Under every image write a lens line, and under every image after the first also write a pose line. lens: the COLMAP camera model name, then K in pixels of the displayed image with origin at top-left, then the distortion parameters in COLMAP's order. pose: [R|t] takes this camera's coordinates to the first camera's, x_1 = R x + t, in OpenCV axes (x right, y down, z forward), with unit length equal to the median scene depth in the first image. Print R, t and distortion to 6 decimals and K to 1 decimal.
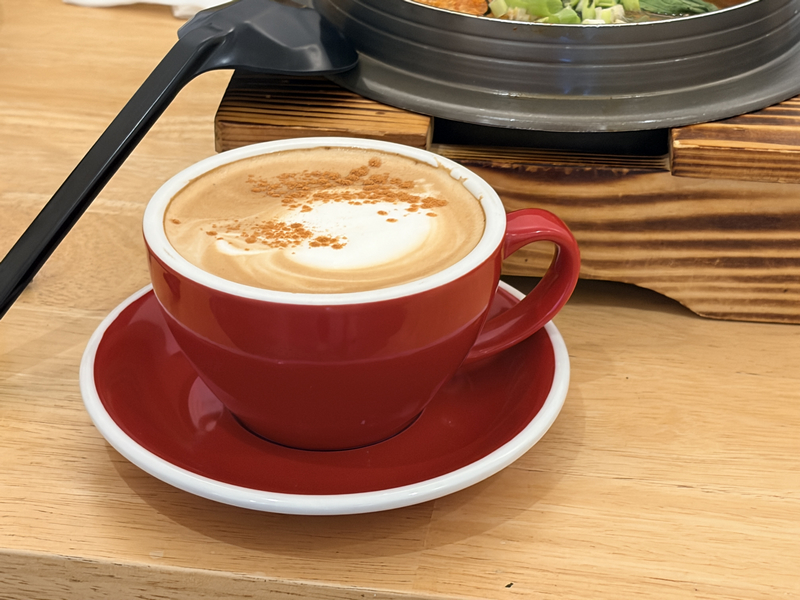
lens RADIAL K [[1923.1, 0, 400.0], [0, 1923.1, 300.0], [0, 0, 1]] dist [0.256100, -1.909461]
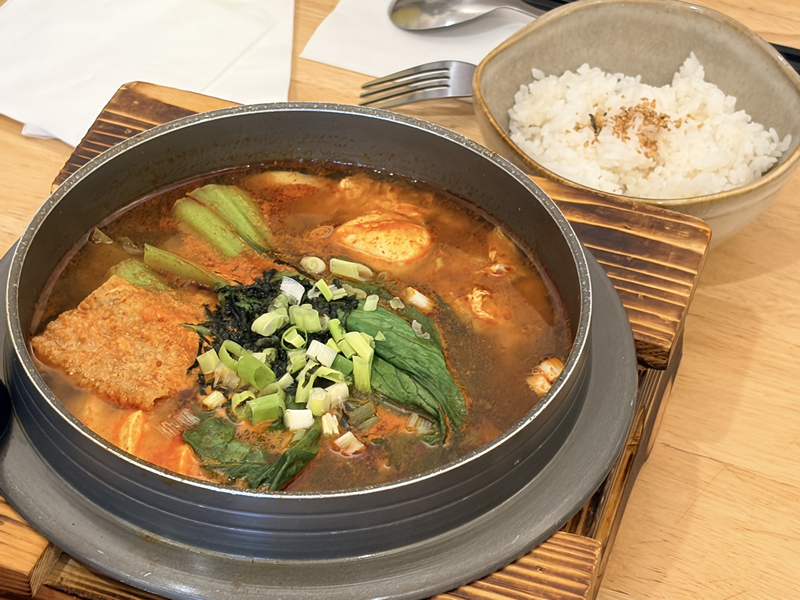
lens RADIAL K [[1923.1, 0, 400.0], [0, 1923.1, 300.0], [0, 0, 1]] dist [0.256100, -1.909461]
pose [[0.972223, 0.177411, -0.152668, 0.289765], [-0.138111, 0.961456, 0.237756, -0.437960], [0.188964, -0.210067, 0.959252, 0.217750]]
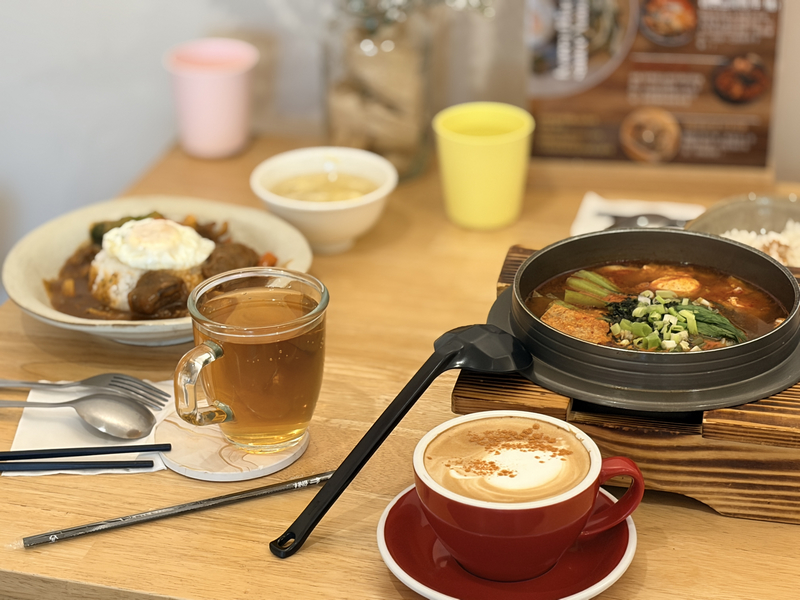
lens RADIAL K [[1923.1, 0, 400.0], [0, 1923.1, 300.0], [0, 0, 1]] dist [0.256100, -1.909461]
pose [[0.991977, 0.033898, -0.121792, 0.076921], [-0.039973, 0.998057, -0.047789, -0.096087], [0.119935, 0.052274, 0.991405, -0.847083]]
